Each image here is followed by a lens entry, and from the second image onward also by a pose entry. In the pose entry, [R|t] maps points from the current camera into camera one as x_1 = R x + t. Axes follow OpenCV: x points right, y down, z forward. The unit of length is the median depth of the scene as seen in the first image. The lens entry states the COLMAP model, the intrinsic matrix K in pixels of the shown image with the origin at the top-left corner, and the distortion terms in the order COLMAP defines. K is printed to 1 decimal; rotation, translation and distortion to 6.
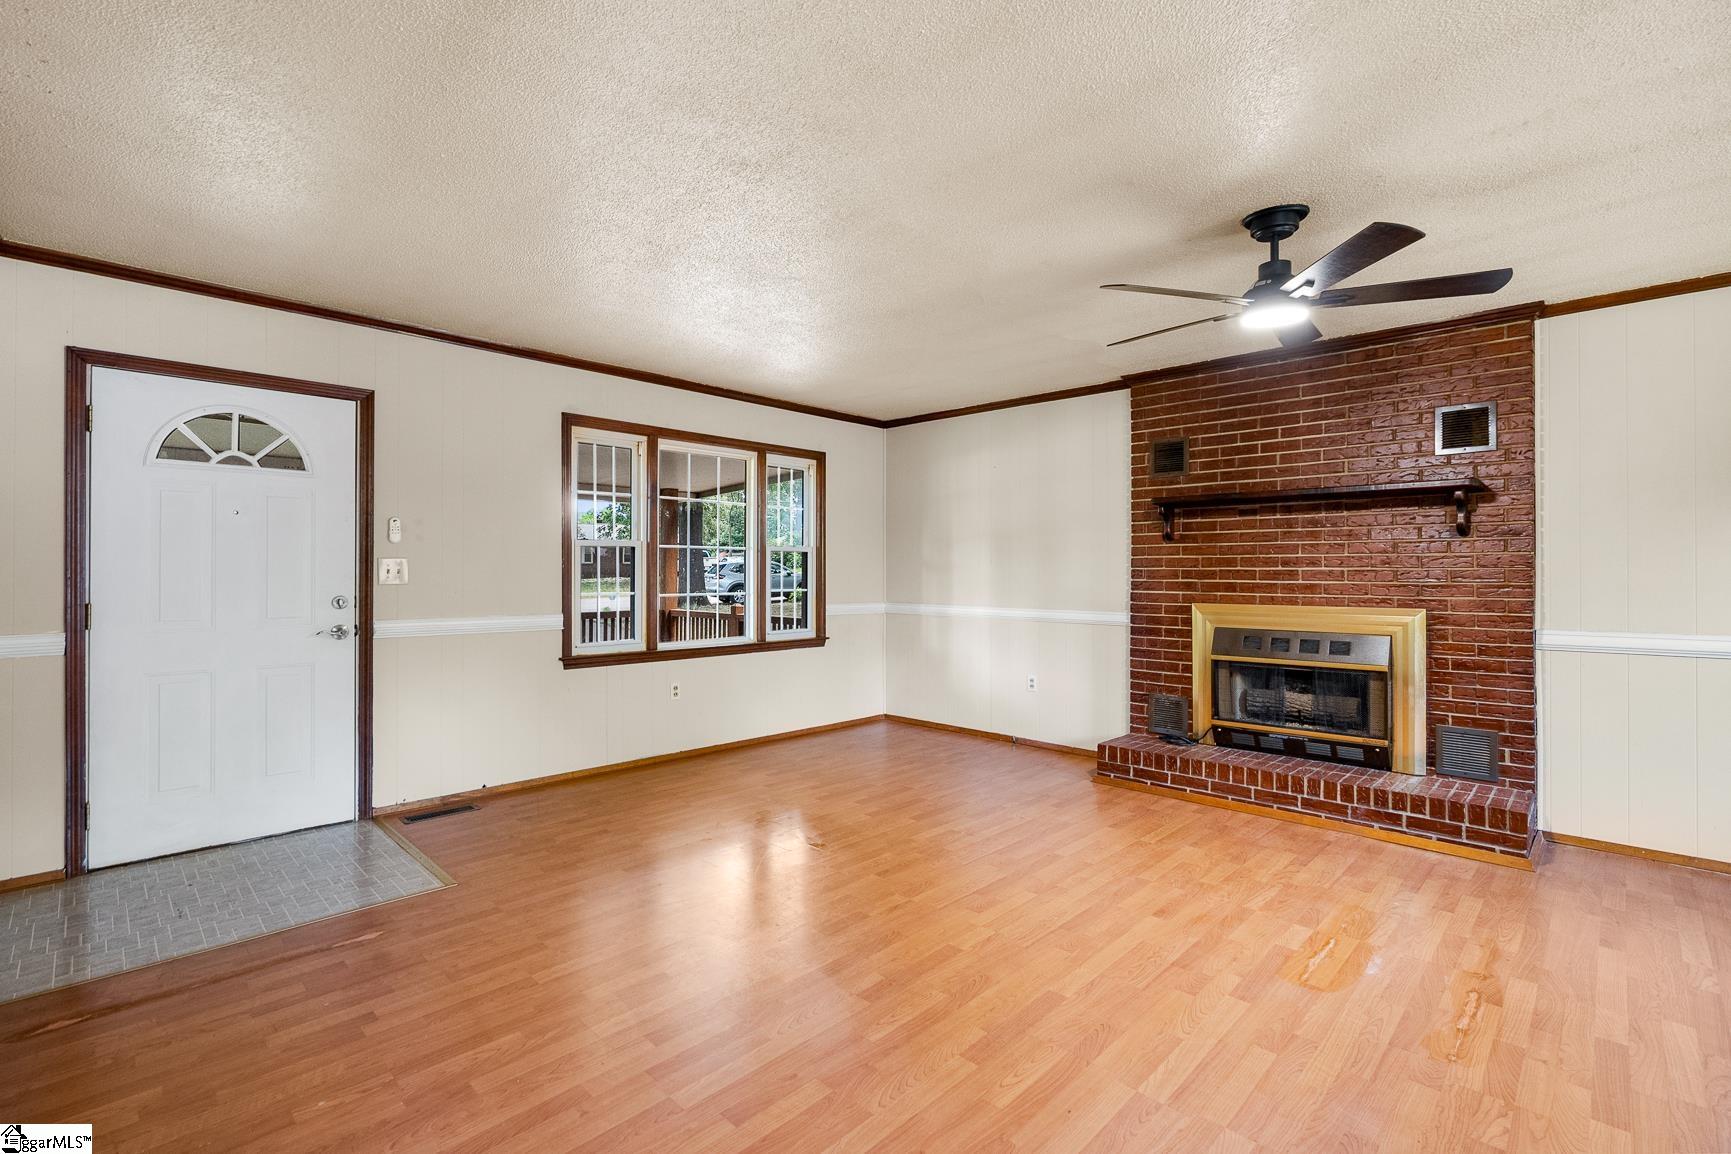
lens RADIAL K [[776.5, 0, 869.6], [0, 776.5, 570.4], [0, 0, 1]] dist [-0.005487, 0.000368]
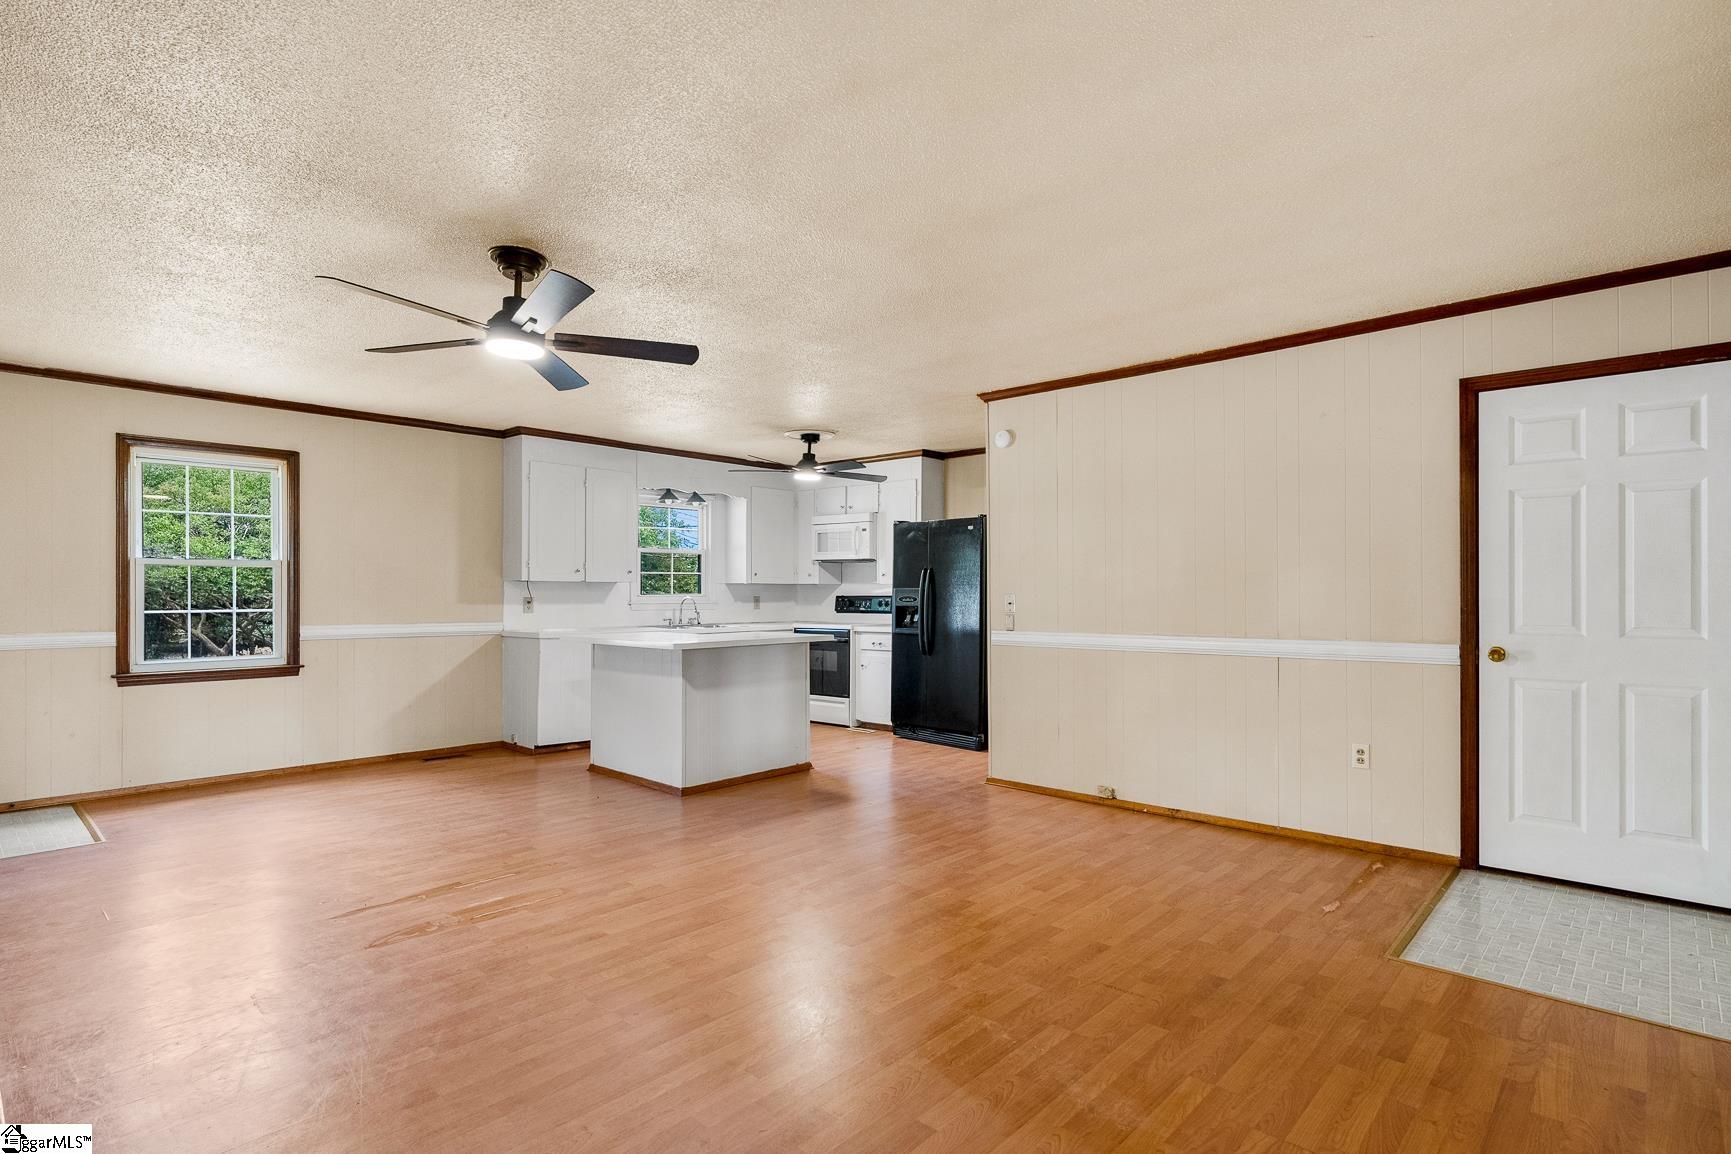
lens RADIAL K [[862.3, 0, 861.2], [0, 862.3, 591.0], [0, 0, 1]] dist [-0.003367, 0.000310]
pose [[-0.999774, -0.002156, -0.021147, 0.048938], [-0.002036, 0.999982, -0.005699, 0.009593], [0.021159, -0.005655, -0.999760, 1.544996]]
